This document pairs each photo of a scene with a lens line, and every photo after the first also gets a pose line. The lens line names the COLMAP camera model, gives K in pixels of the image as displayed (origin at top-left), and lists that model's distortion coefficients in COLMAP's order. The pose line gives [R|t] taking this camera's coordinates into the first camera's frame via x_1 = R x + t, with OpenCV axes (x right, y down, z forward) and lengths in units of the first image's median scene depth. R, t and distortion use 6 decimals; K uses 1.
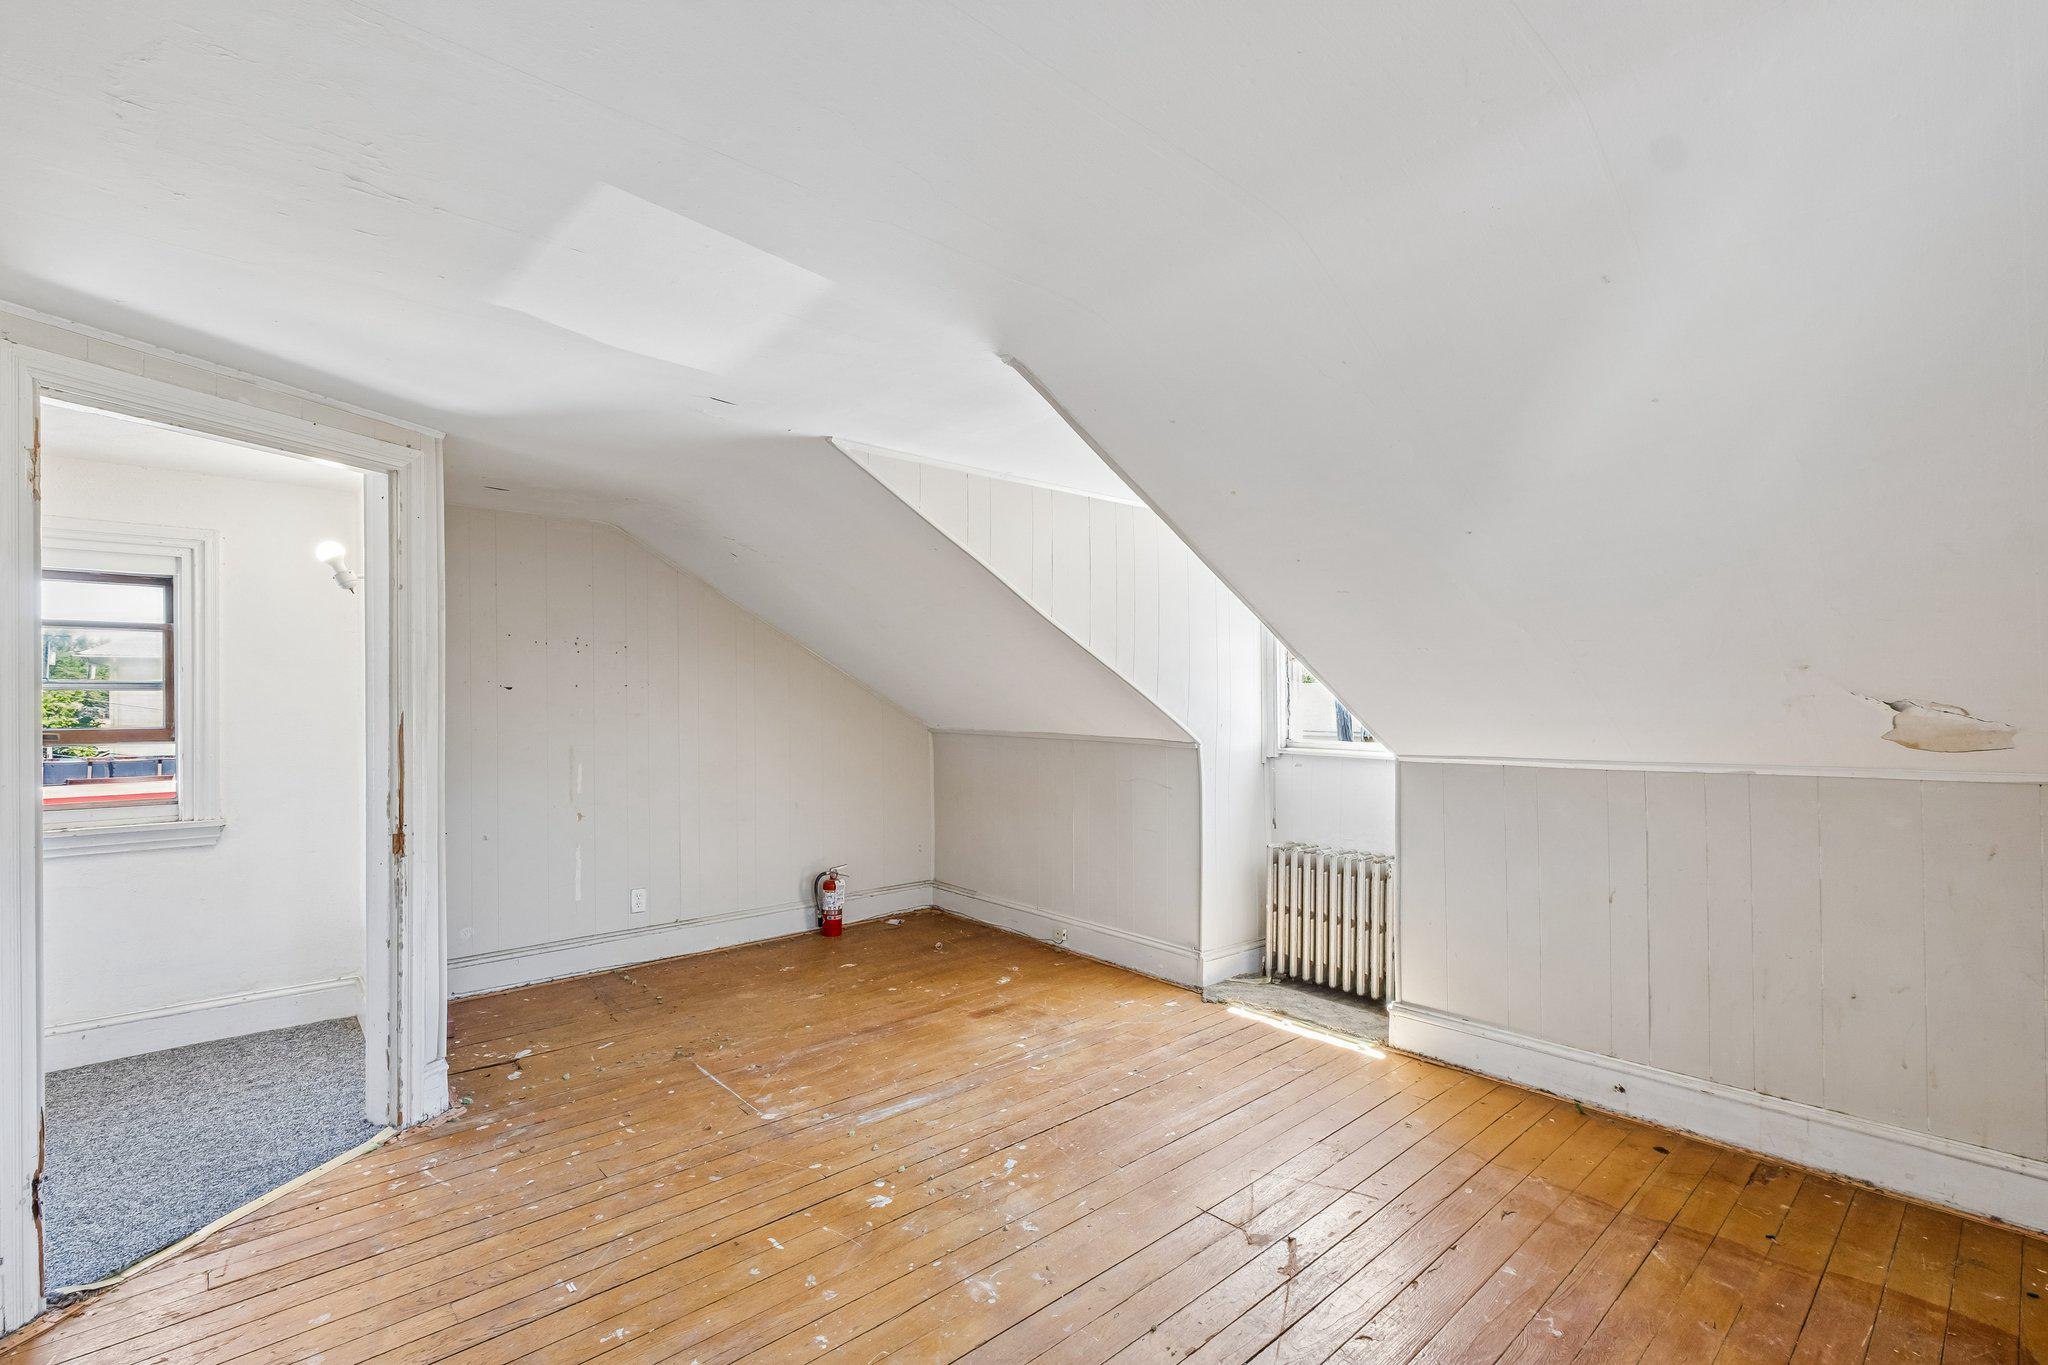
lens RADIAL K [[898.5, 0, 981.0], [0, 898.5, 704.2], [0, 0, 1]] dist [0.001437, -0.001601]
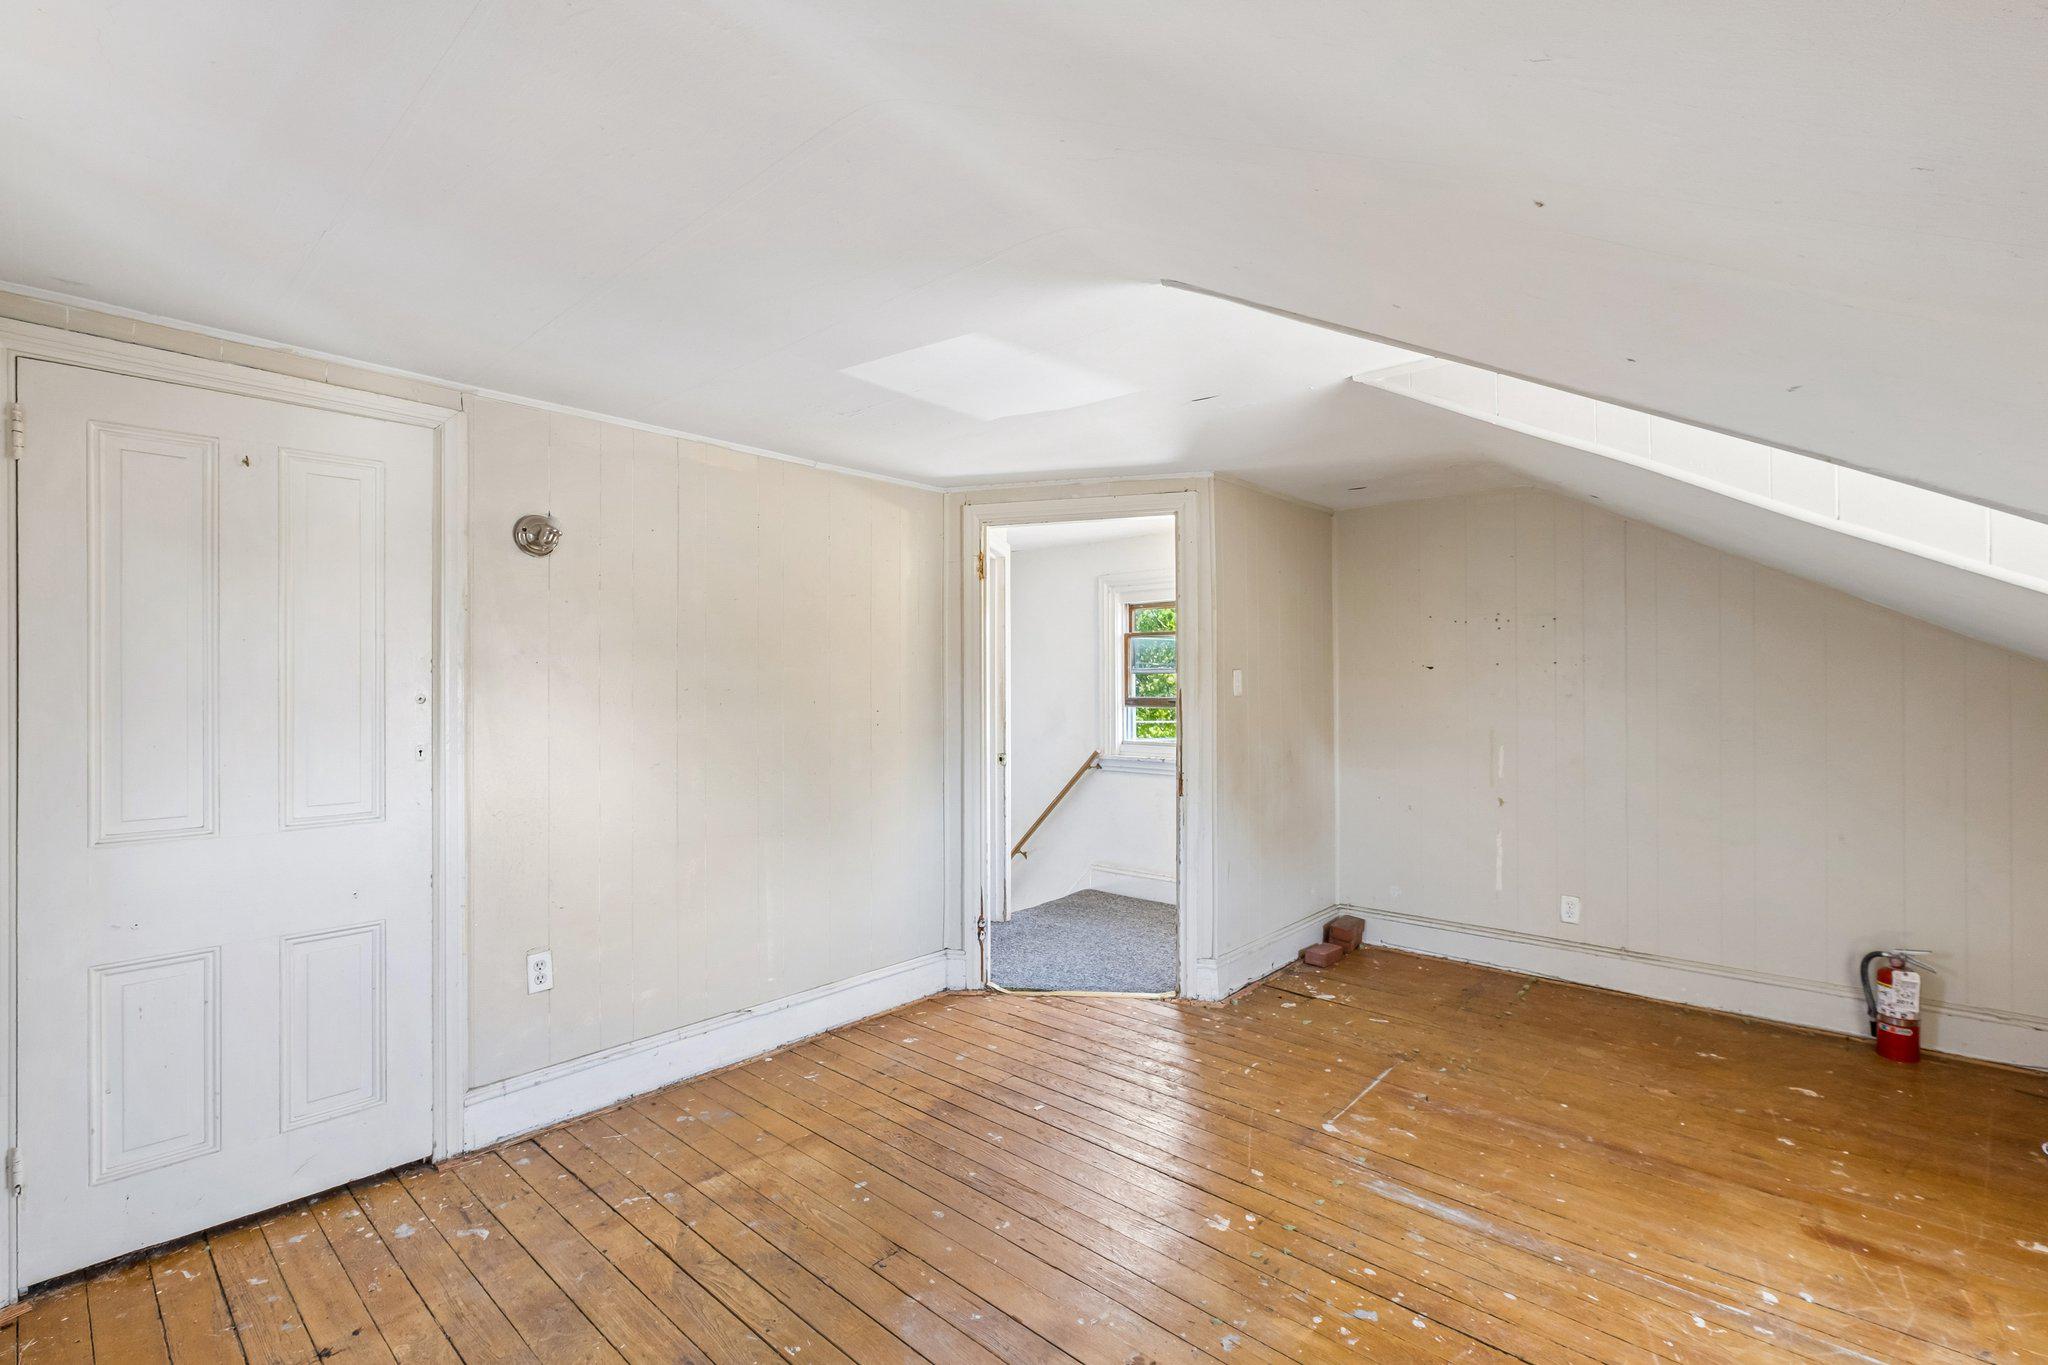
lens RADIAL K [[898.5, 0, 1018.6], [0, 898.5, 680.4], [0, 0, 1]] dist [0.001437, -0.001601]
pose [[0.139286, 0.000762, -0.990252, 0.502662], [-0.002544, 0.999997, 0.000411, -0.002987], [0.990249, 0.002462, 0.139287, 0.432774]]
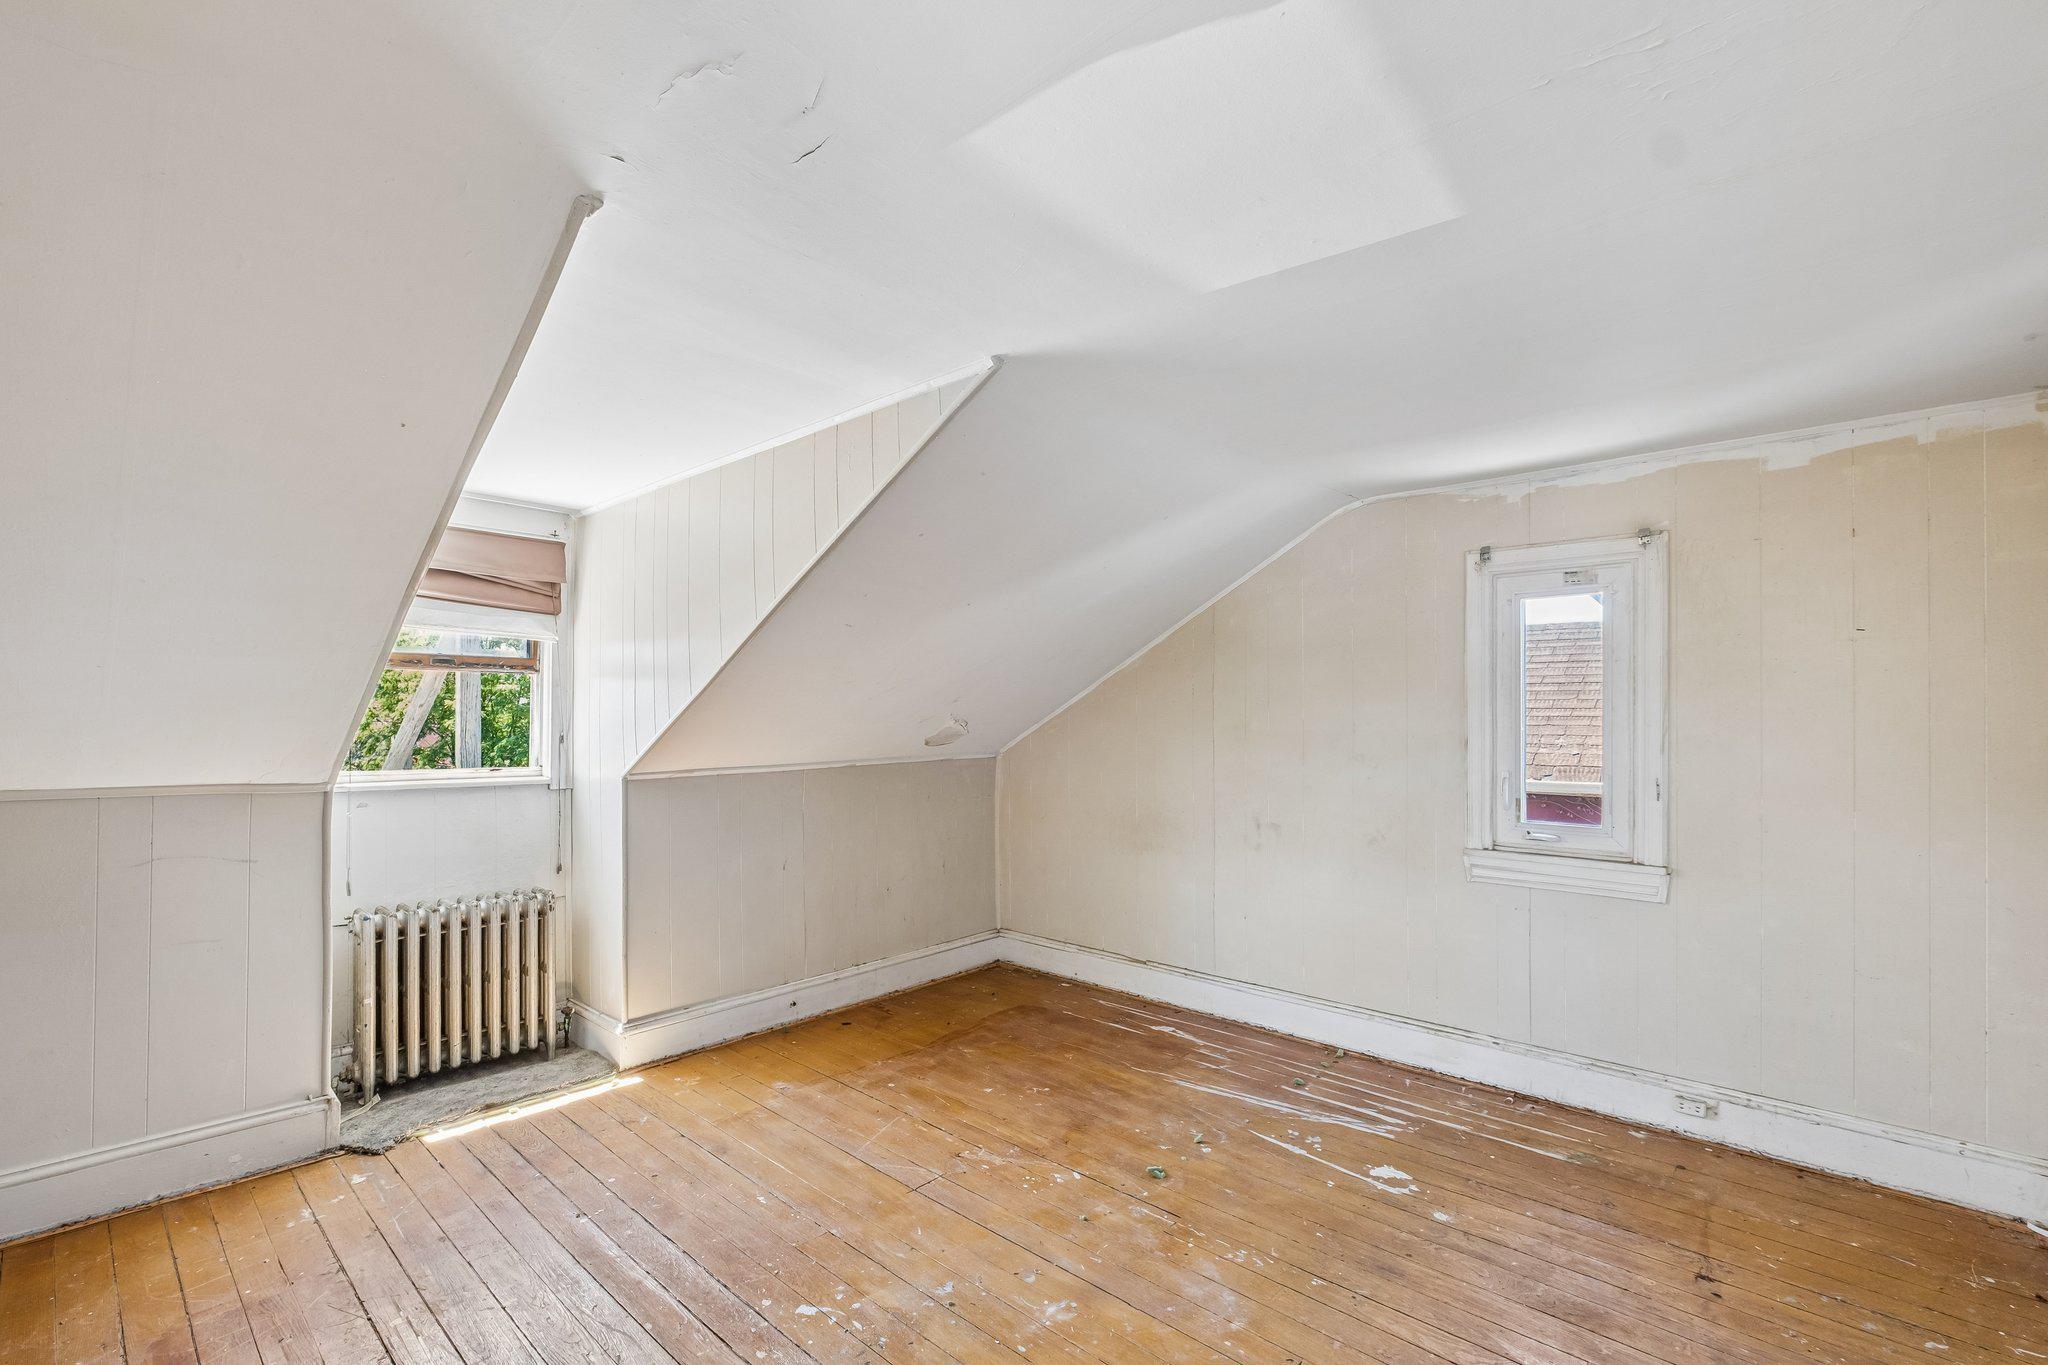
lens RADIAL K [[898.5, 0, 1027.5], [0, 898.5, 725.1], [0, 0, 1]] dist [0.001437, -0.001601]
pose [[-0.126288, -0.004045, 0.991985, -0.539881], [0.000536, 0.999991, 0.004146, -0.002701], [-0.991993, 0.001055, -0.126285, 0.636605]]
